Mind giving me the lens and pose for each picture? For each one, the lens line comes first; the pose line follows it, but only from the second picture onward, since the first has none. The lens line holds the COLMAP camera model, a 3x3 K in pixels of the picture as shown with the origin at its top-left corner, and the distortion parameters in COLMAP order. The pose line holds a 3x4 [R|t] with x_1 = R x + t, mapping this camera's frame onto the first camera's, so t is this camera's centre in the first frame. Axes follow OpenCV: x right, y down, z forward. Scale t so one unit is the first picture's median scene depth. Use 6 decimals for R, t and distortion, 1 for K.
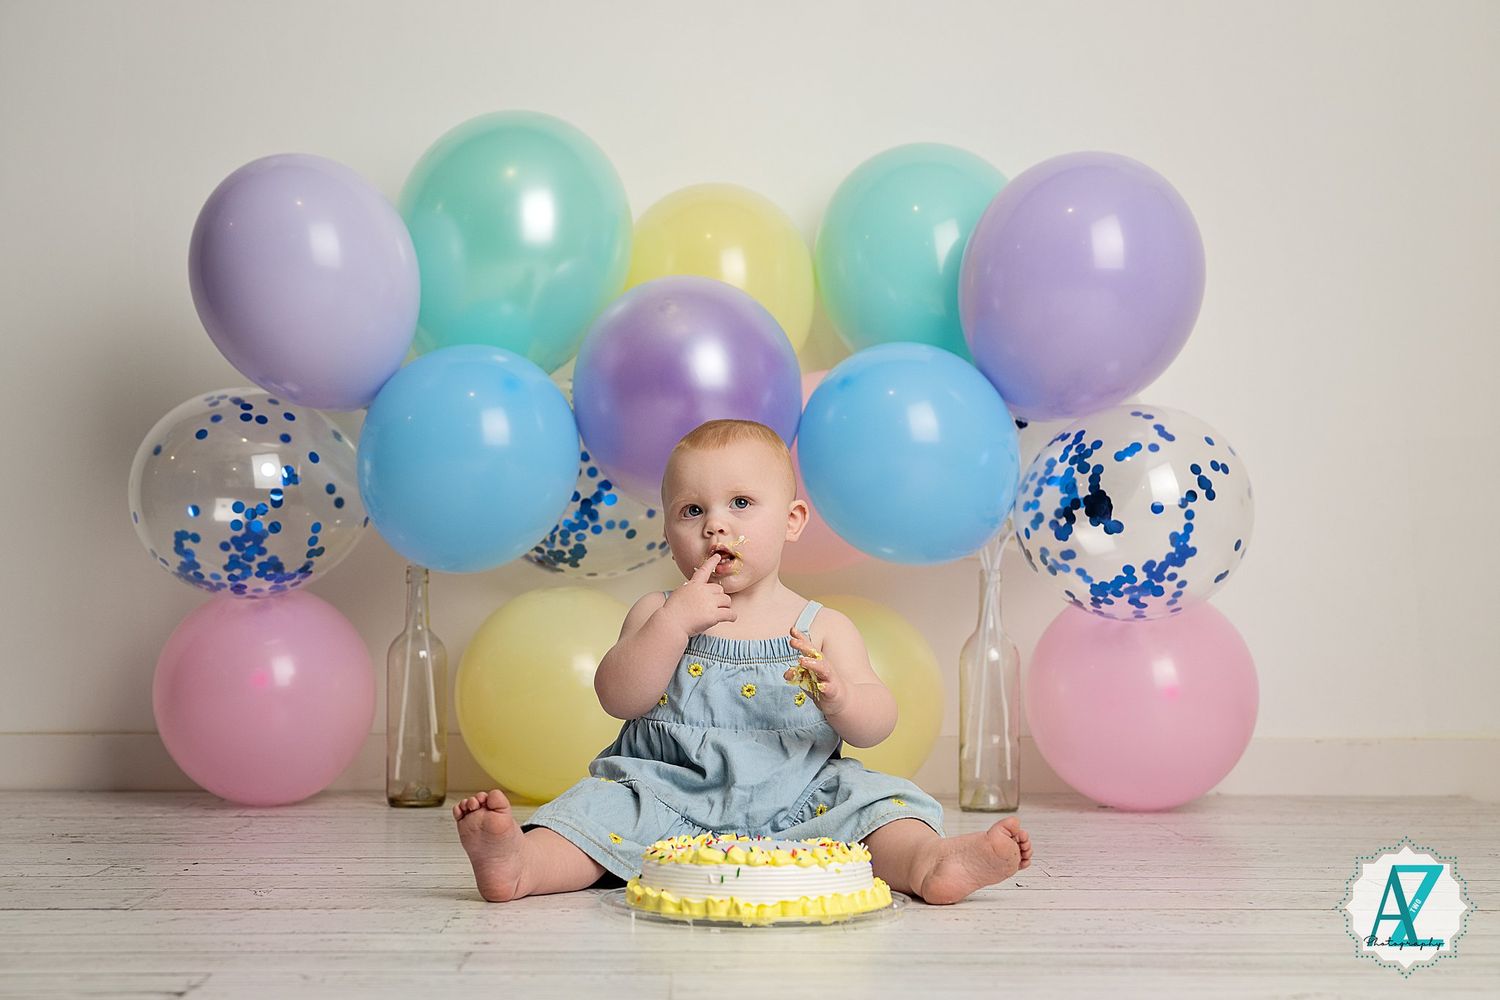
lens RADIAL K [[2305.1, 0, 710.4], [0, 2305.1, 539.0], [0, 0, 1]] dist [0.021184, -0.043020]
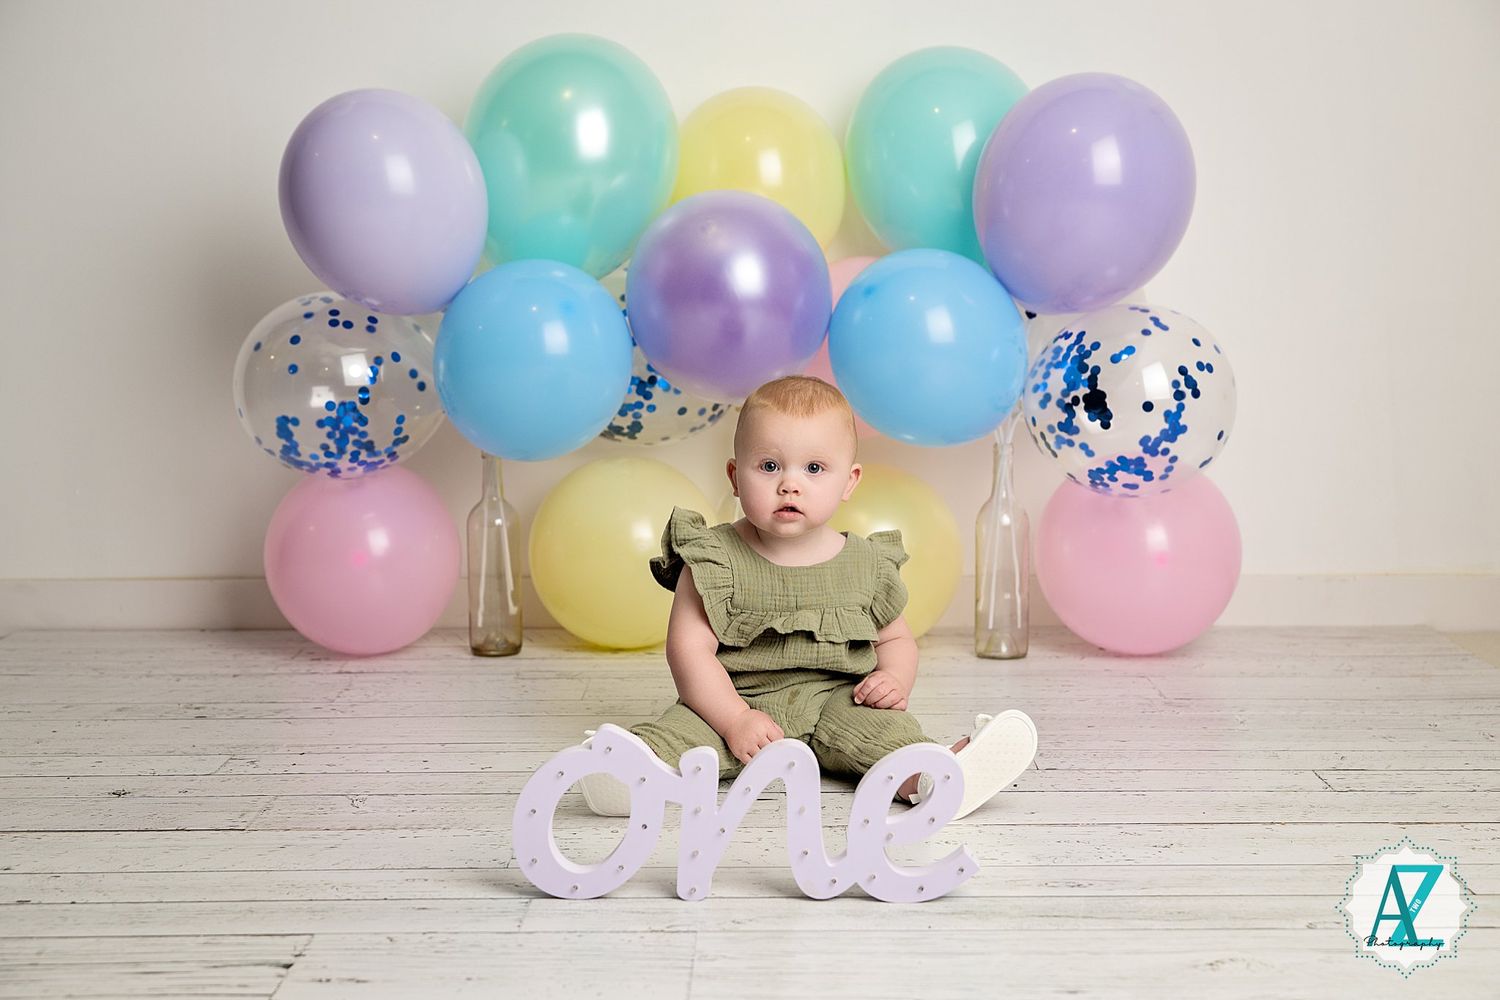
lens RADIAL K [[2164.8, 0, 746.3], [0, 2164.8, 483.6], [0, 0, 1]] dist [-0.000598, 0.060010]
pose [[0.999769, -0.008146, -0.019906, 0.018048], [0.010430, 0.993019, 0.117495, -0.094108], [0.018810, -0.117675, 0.992874, -0.047575]]
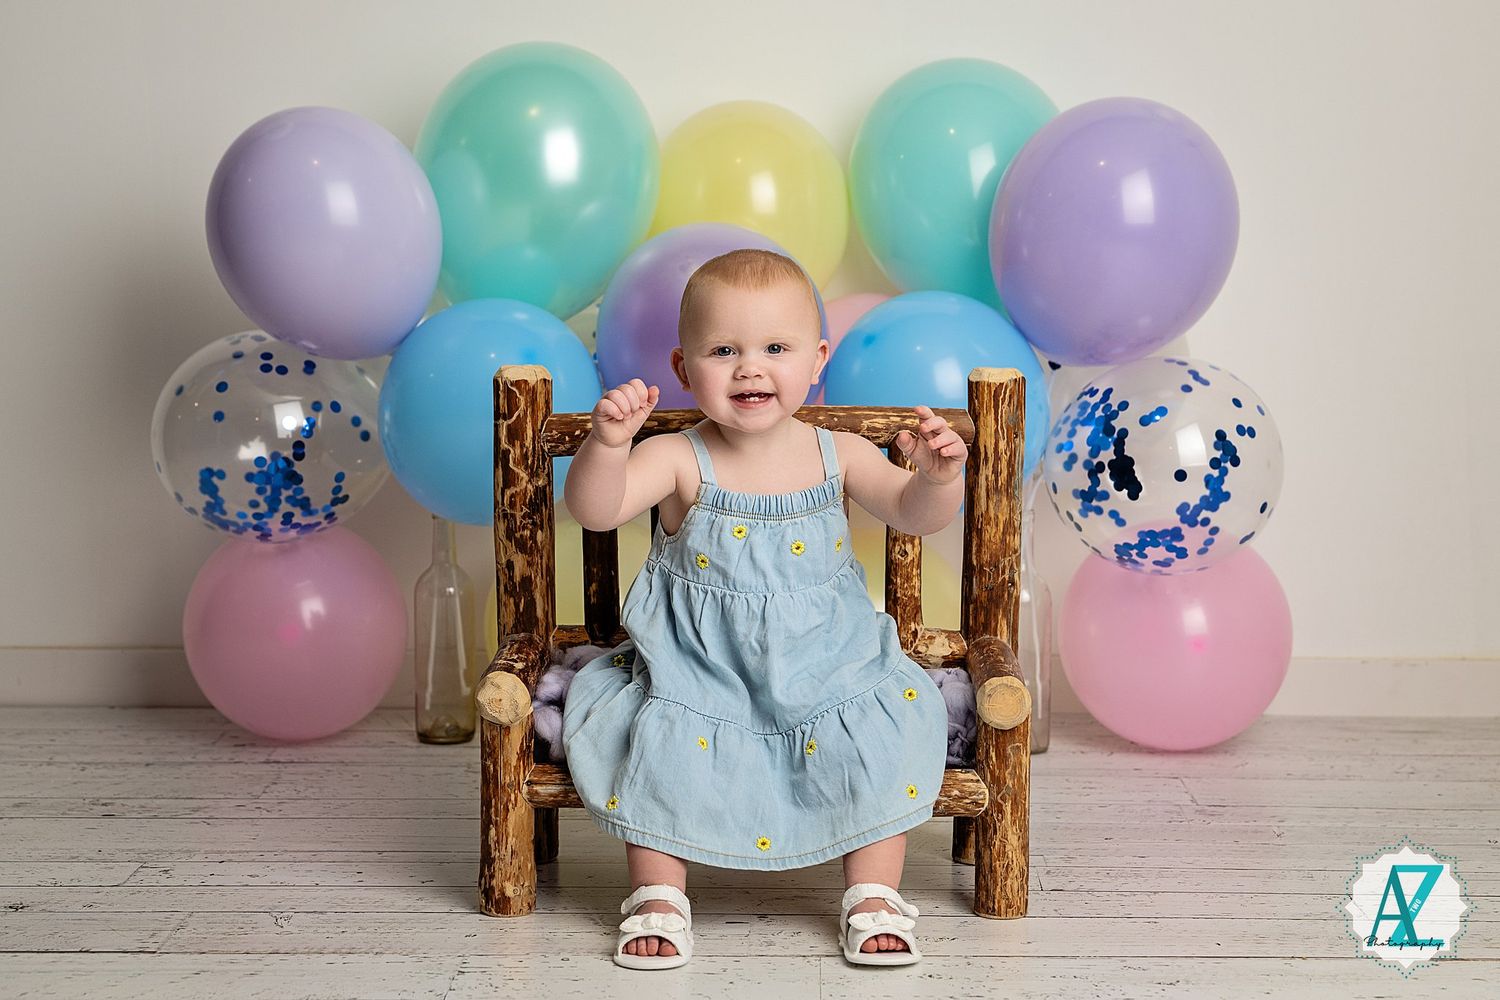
lens RADIAL K [[2605.0, 0, 773.7], [0, 2605.0, 450.9], [0, 0, 1]] dist [0.012790, 0.018071]
pose [[0.999838, 0.003123, -0.017714, 0.035223], [-0.001338, 0.994998, 0.099889, -0.125679], [0.017937, -0.099850, 0.994841, -0.111144]]
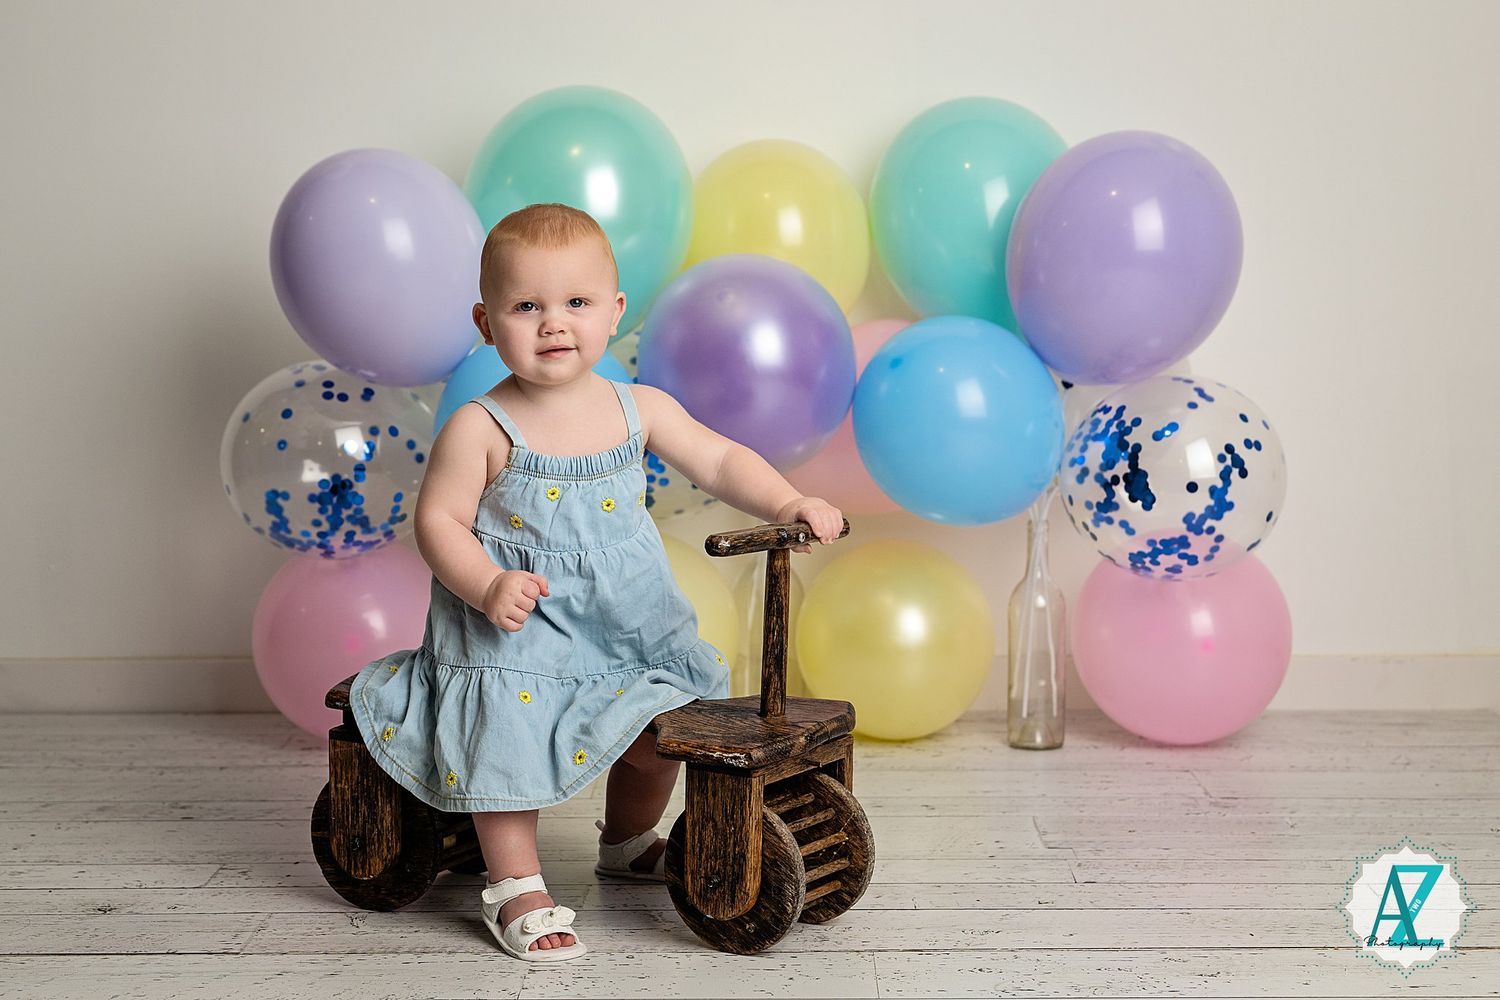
lens RADIAL K [[2336.9, 0, 750.0], [0, 2336.9, 500.0], [0, 0, 1]] dist [0.010904, 0.011220]
pose [[0.999722, -0.007557, -0.022325, 0.014330], [0.010061, 0.993398, 0.114274, -0.121737], [0.021314, -0.114466, 0.993198, -0.061476]]
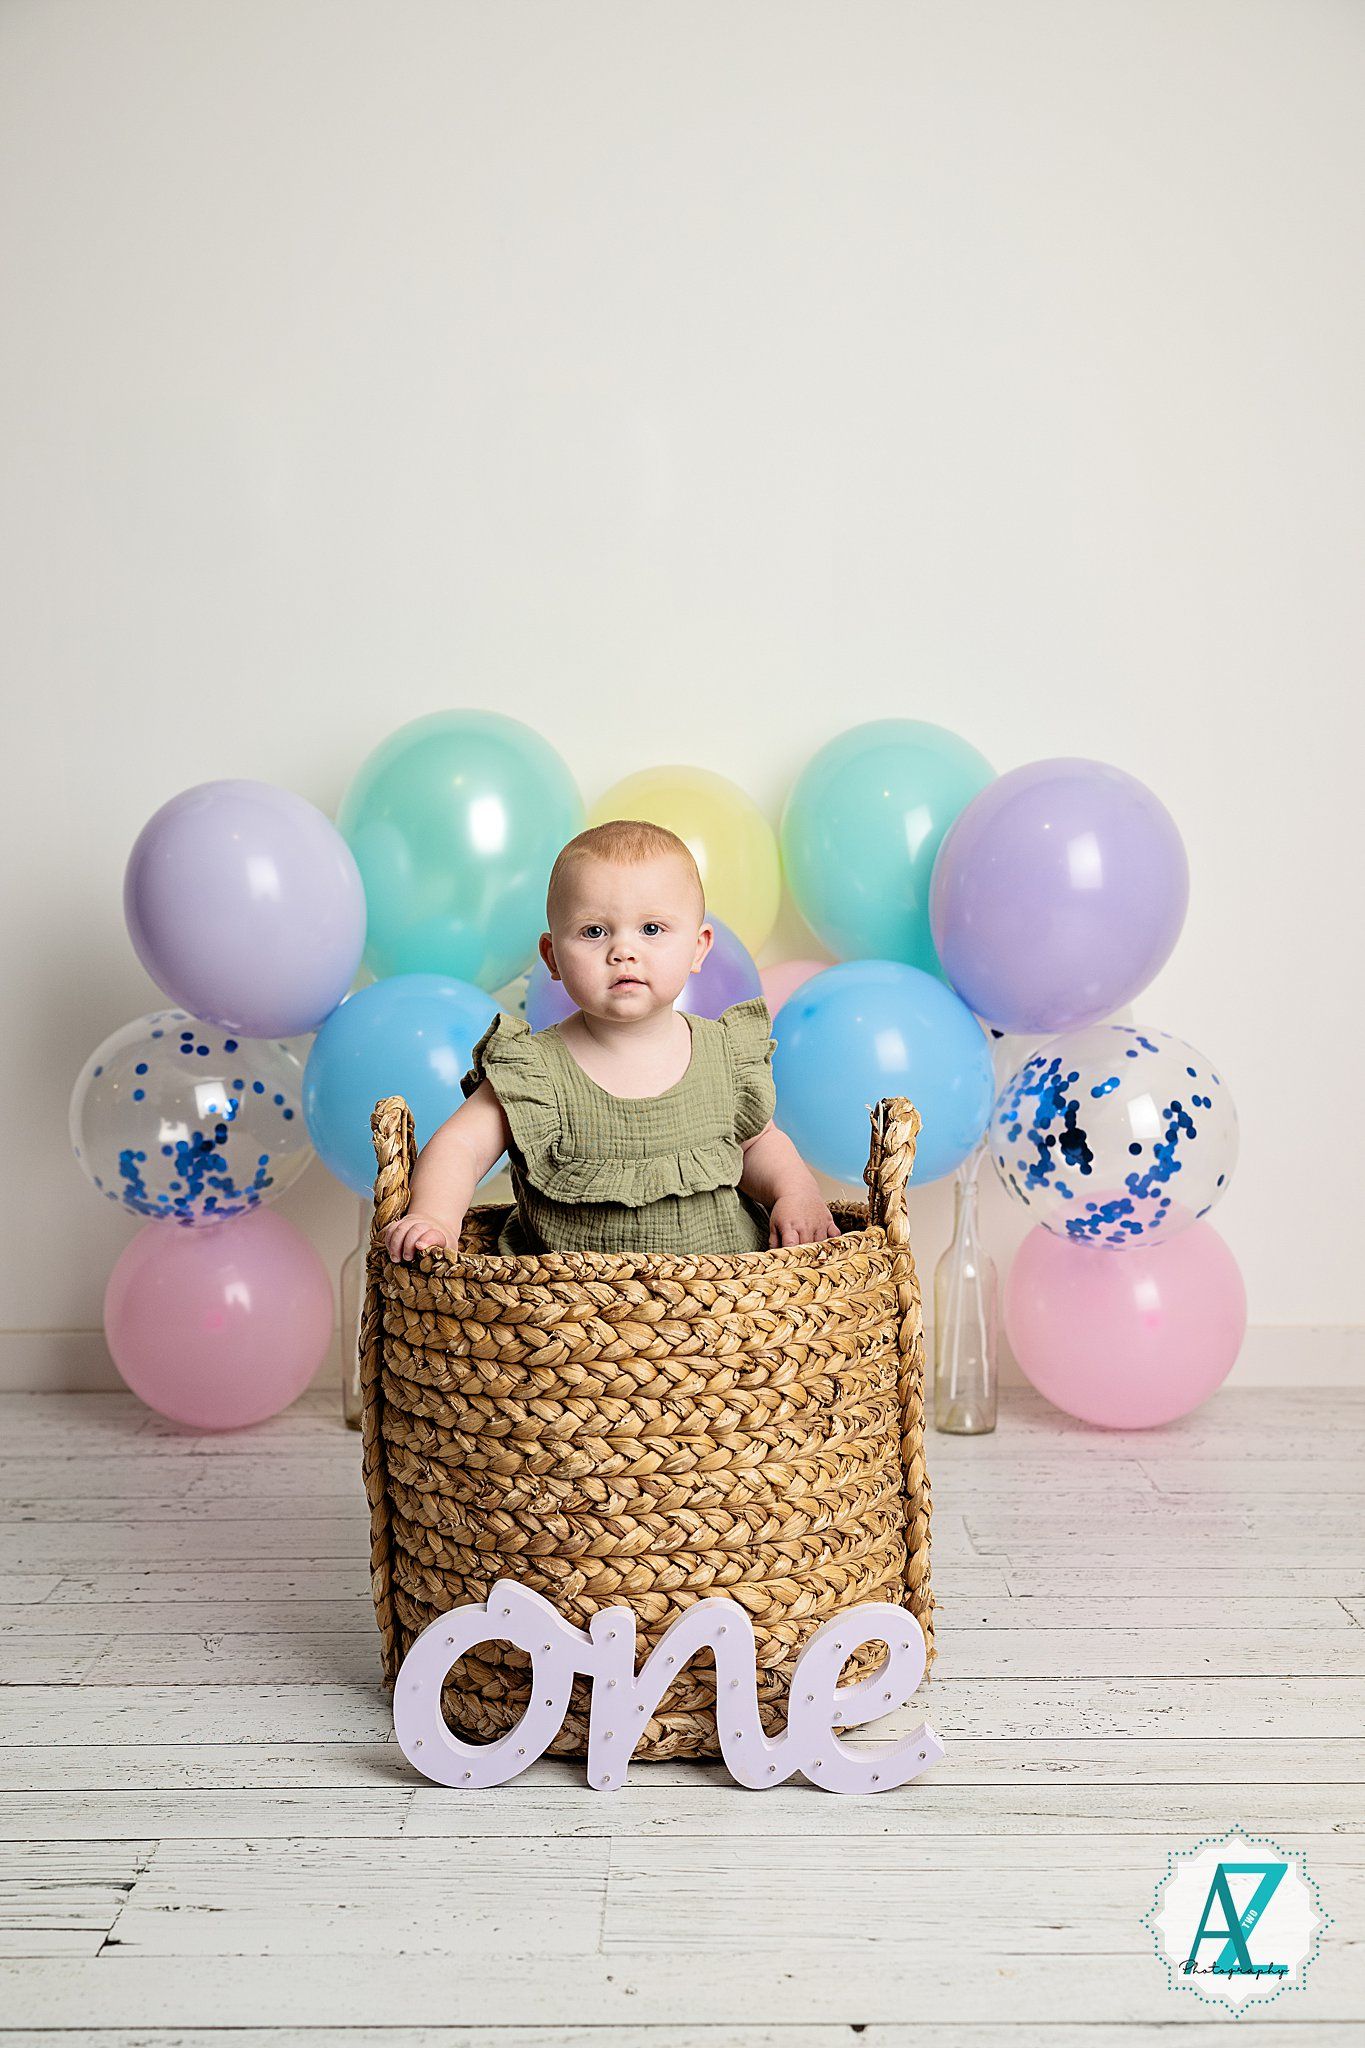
lens RADIAL K [[2511.1, 0, 646.6], [0, 2511.1, 1037.4], [0, 0, 1]] dist [0.004740, 0.006263]
pose [[0.999589, -0.011015, -0.026464, 0.017356], [0.013113, 0.996670, 0.080484, -0.135150], [0.025489, -0.080798, 0.996405, -0.038719]]
